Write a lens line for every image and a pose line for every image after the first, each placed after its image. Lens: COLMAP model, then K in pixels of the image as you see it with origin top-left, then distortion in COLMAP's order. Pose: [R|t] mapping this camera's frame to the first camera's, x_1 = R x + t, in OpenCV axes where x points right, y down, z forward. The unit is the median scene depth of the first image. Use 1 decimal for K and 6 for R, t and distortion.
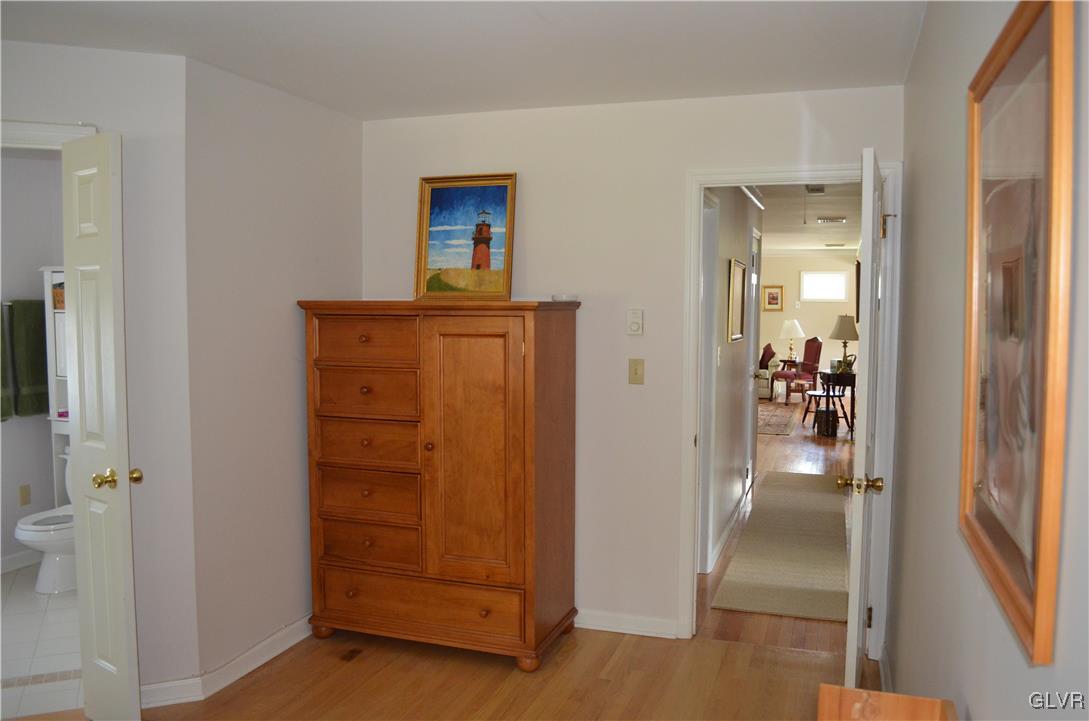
lens RADIAL K [[859.9, 0, 544.6], [0, 859.9, 362.6], [0, 0, 1]] dist [-0.079263, 0.014127]
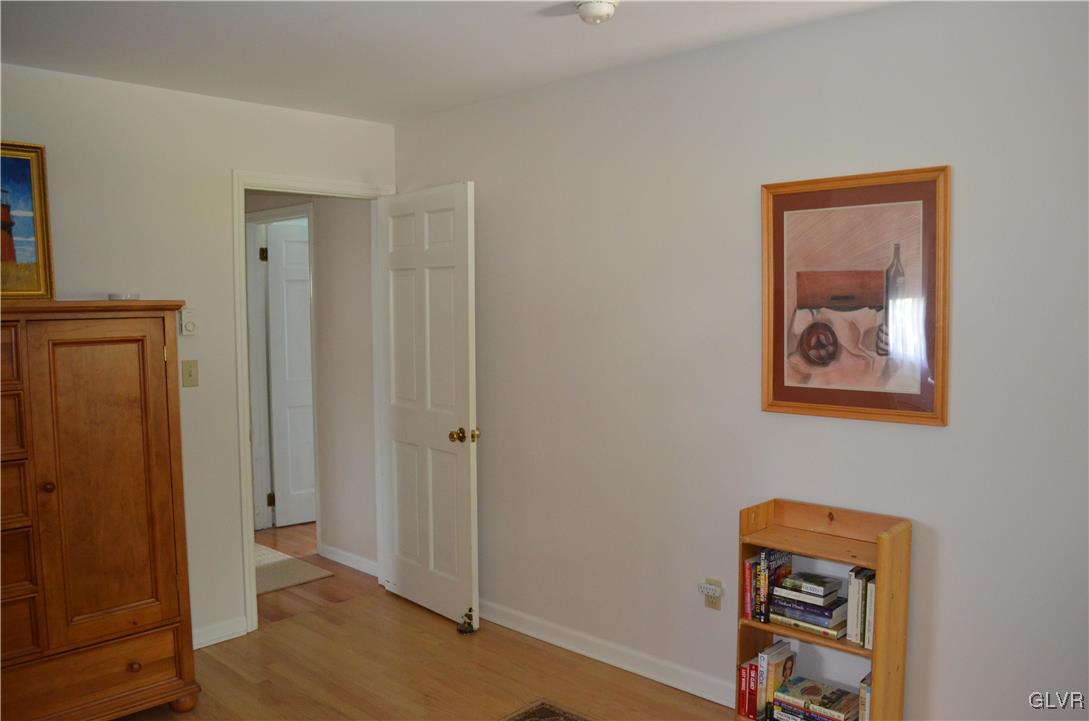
lens RADIAL K [[859.9, 0, 544.8], [0, 859.9, 358.9], [0, 0, 1]] dist [-0.079263, 0.014127]
pose [[0.422504, -0.069471, 0.903695, -0.624726], [0.072690, 0.996444, 0.042617, -0.018611], [-0.903441, 0.047684, 0.426051, 0.258390]]
